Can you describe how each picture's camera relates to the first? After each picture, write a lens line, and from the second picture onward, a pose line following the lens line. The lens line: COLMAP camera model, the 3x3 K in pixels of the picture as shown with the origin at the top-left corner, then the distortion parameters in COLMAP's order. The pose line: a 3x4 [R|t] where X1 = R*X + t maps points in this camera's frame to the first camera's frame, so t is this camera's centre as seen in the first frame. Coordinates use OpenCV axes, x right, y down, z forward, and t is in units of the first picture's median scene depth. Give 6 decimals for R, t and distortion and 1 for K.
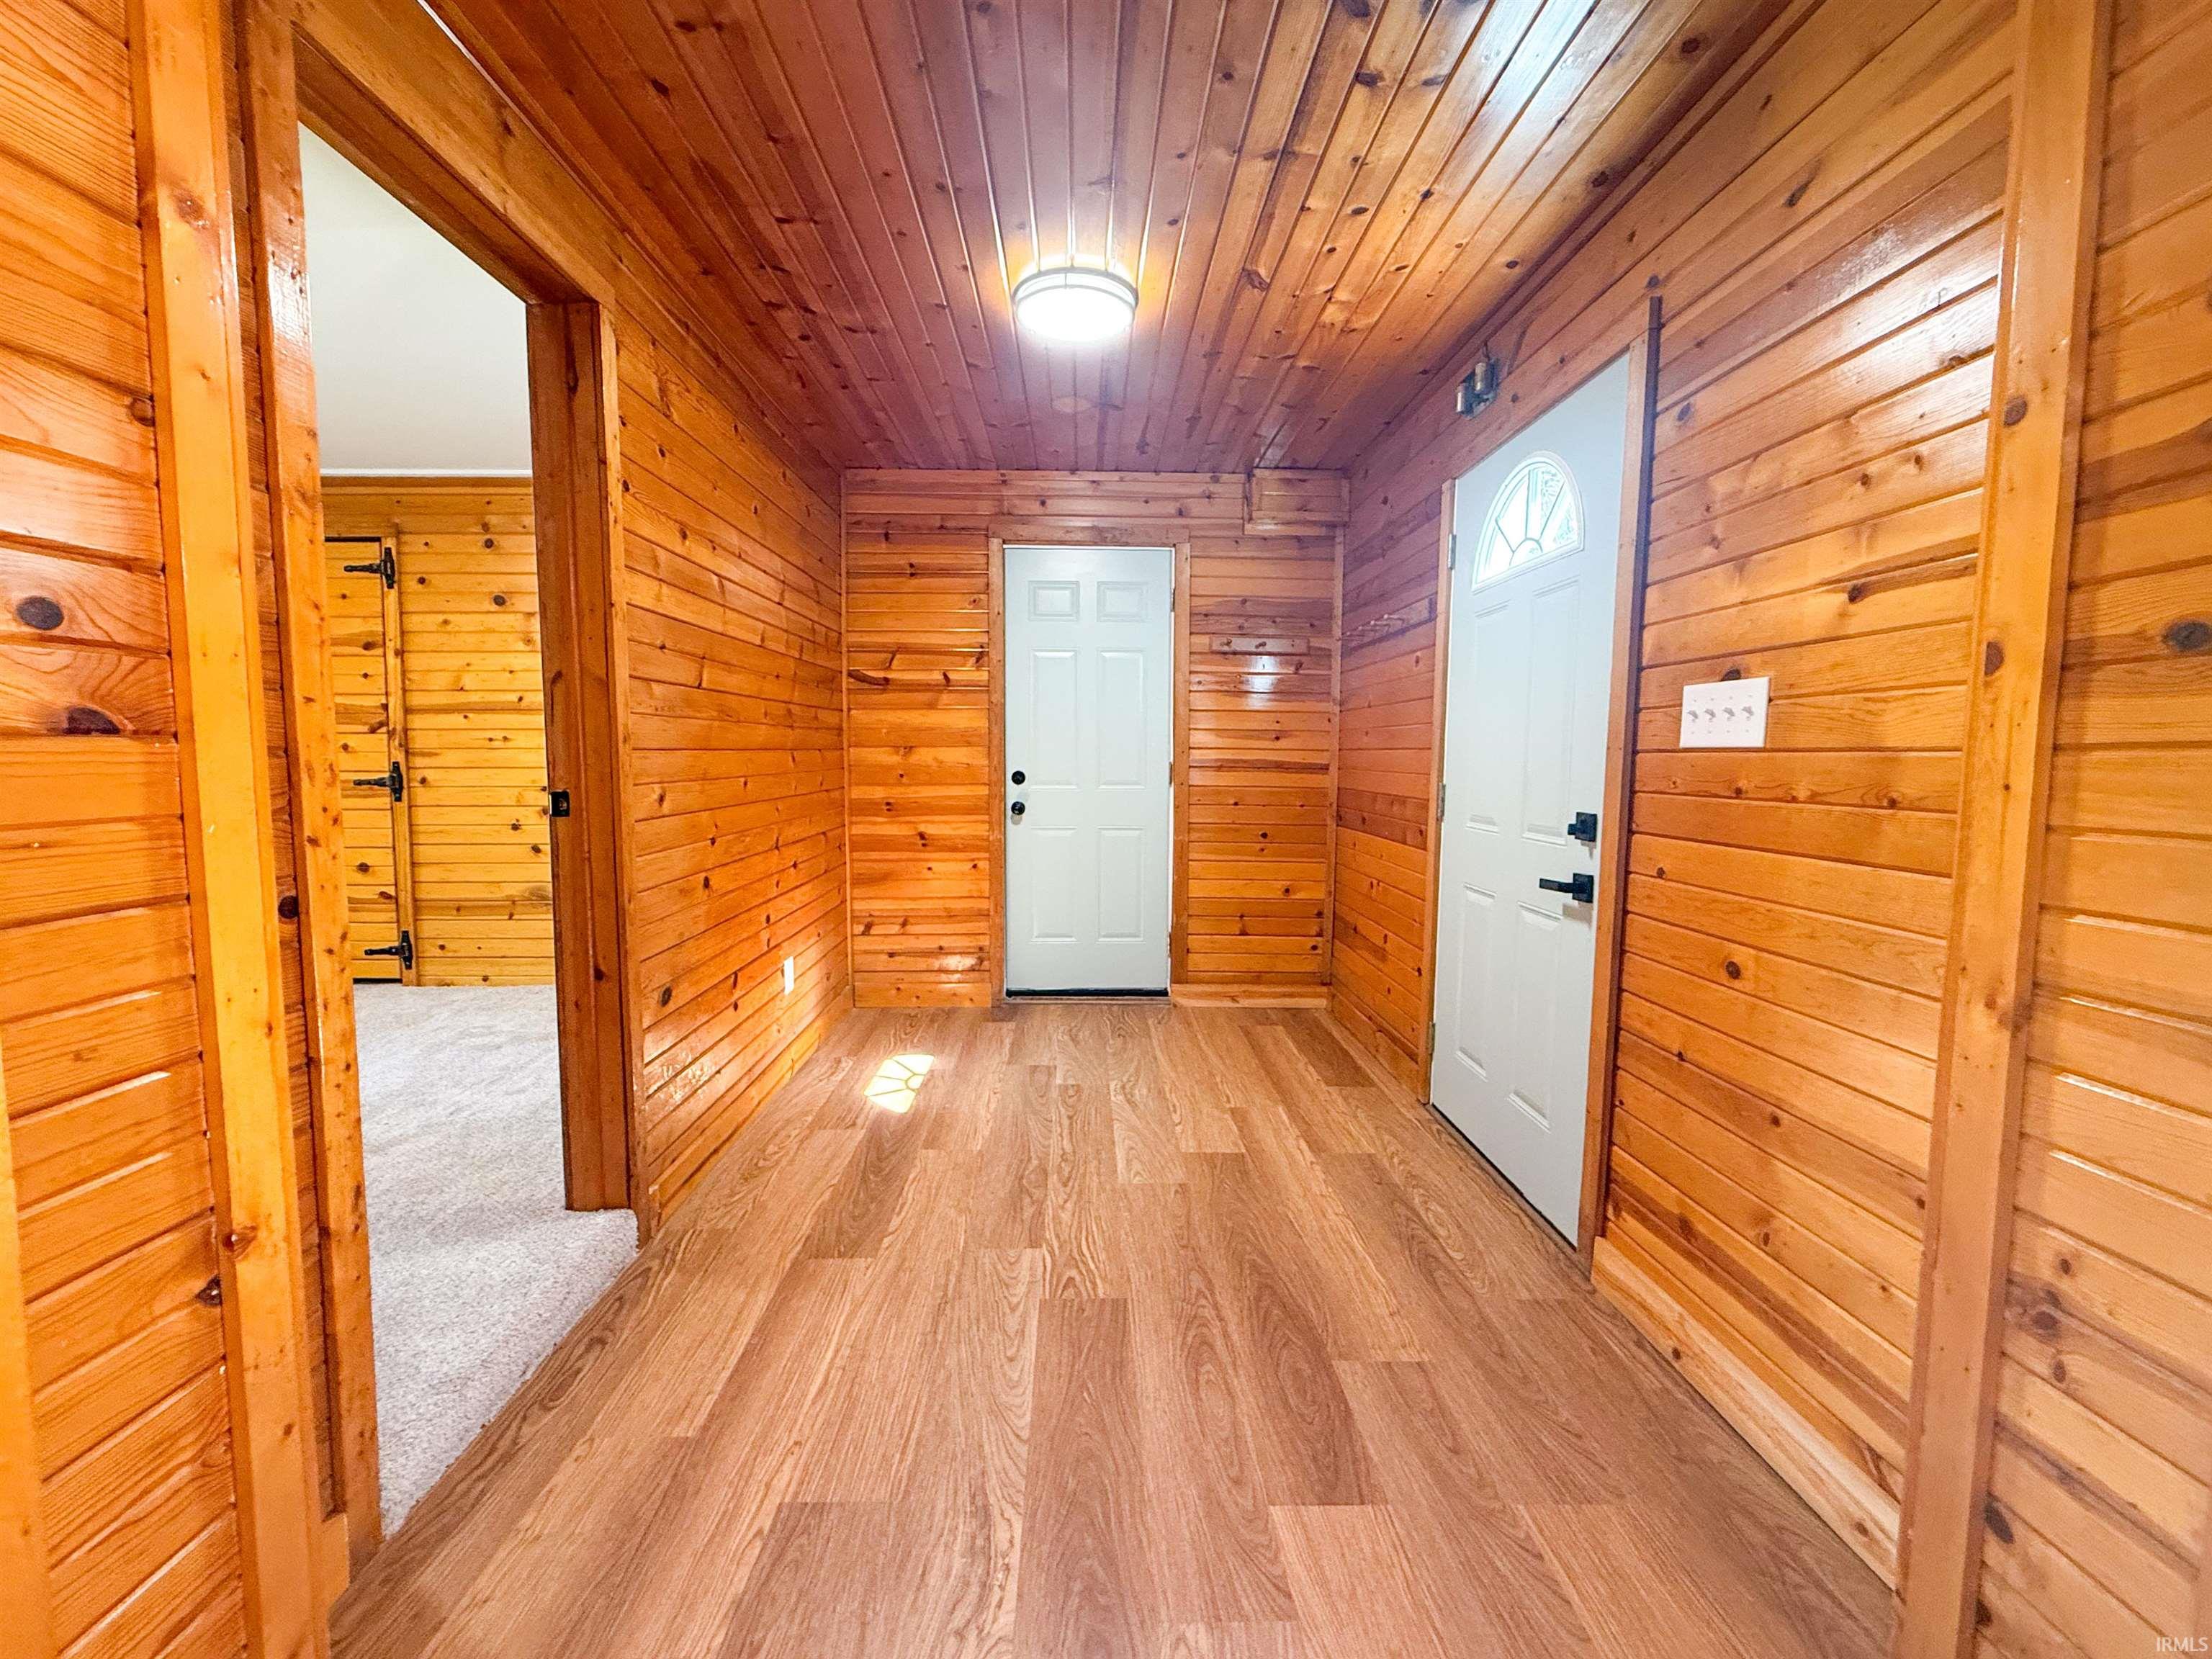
lens RADIAL K [[883.7, 0, 1099.4], [0, 883.7, 825.7], [0, 0, 1]] dist [-0.002163, -0.000418]
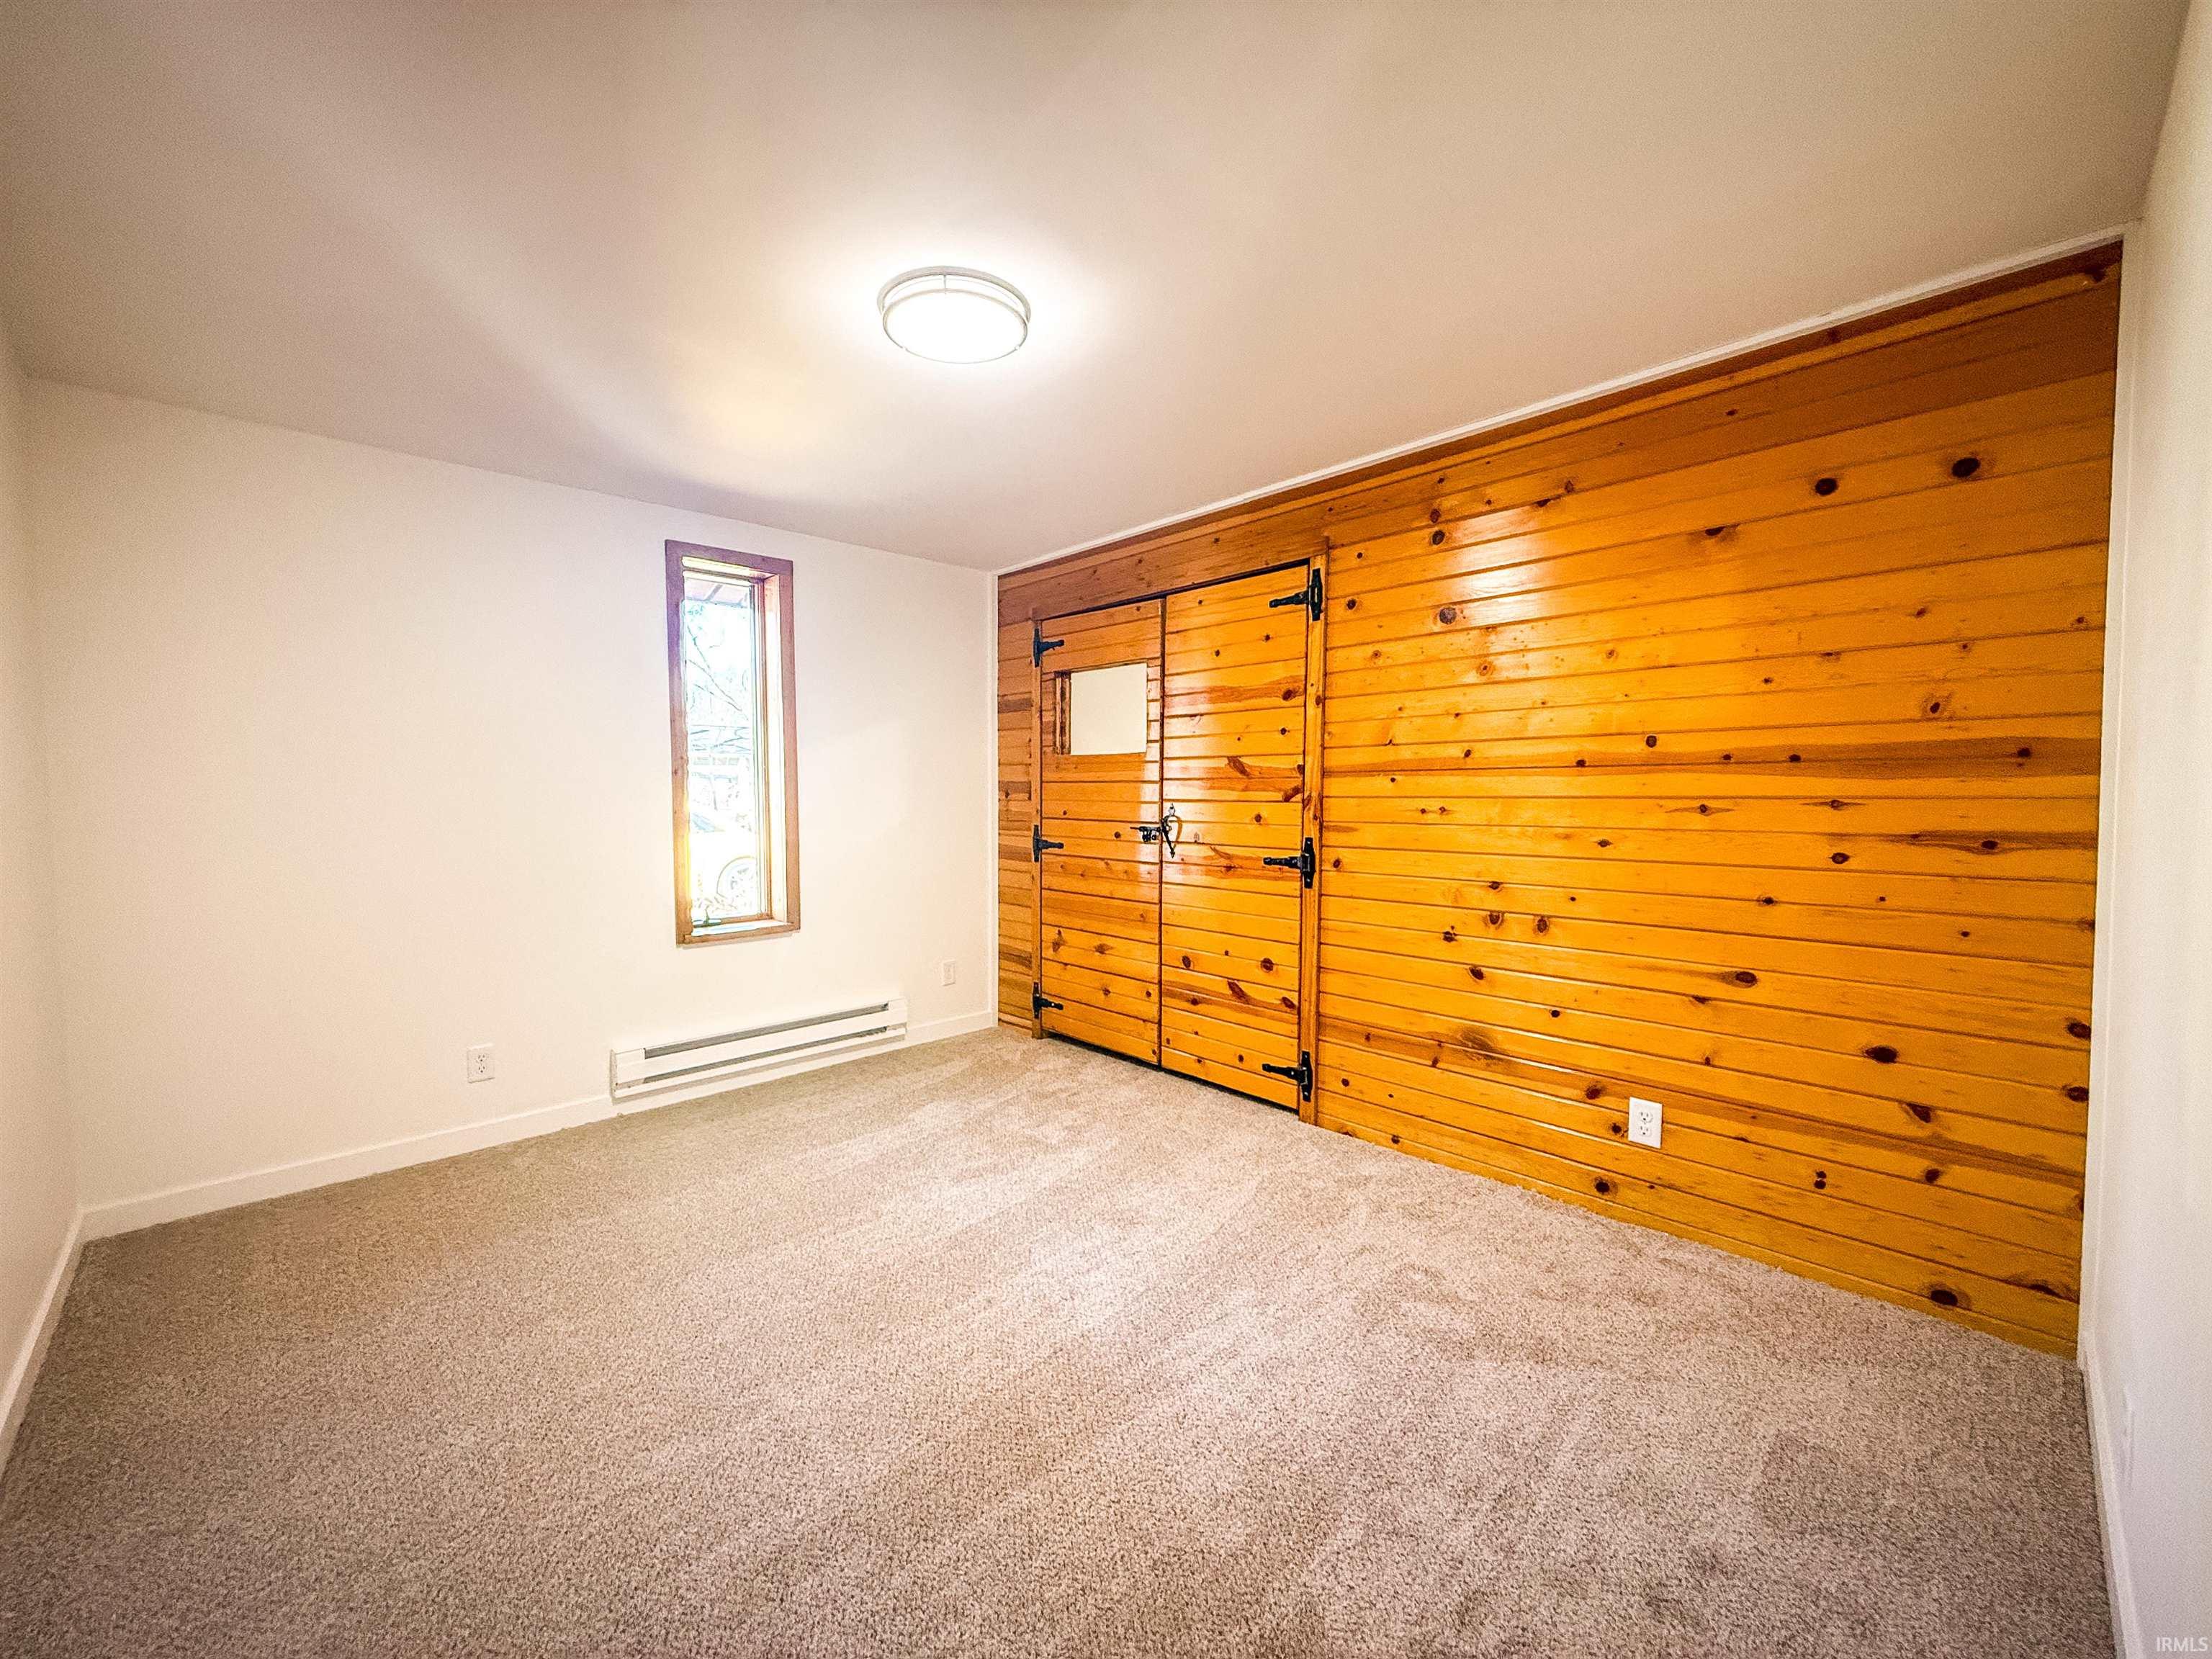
lens RADIAL K [[883.7, 0, 1104.6], [0, 883.7, 827.2], [0, 0, 1]] dist [-0.002163, -0.000418]
pose [[0.680936, 0.027420, -0.731830, -0.341529], [-0.056804, 0.998266, -0.015452, -0.059099], [0.730137, 0.052093, 0.681313, 0.324937]]
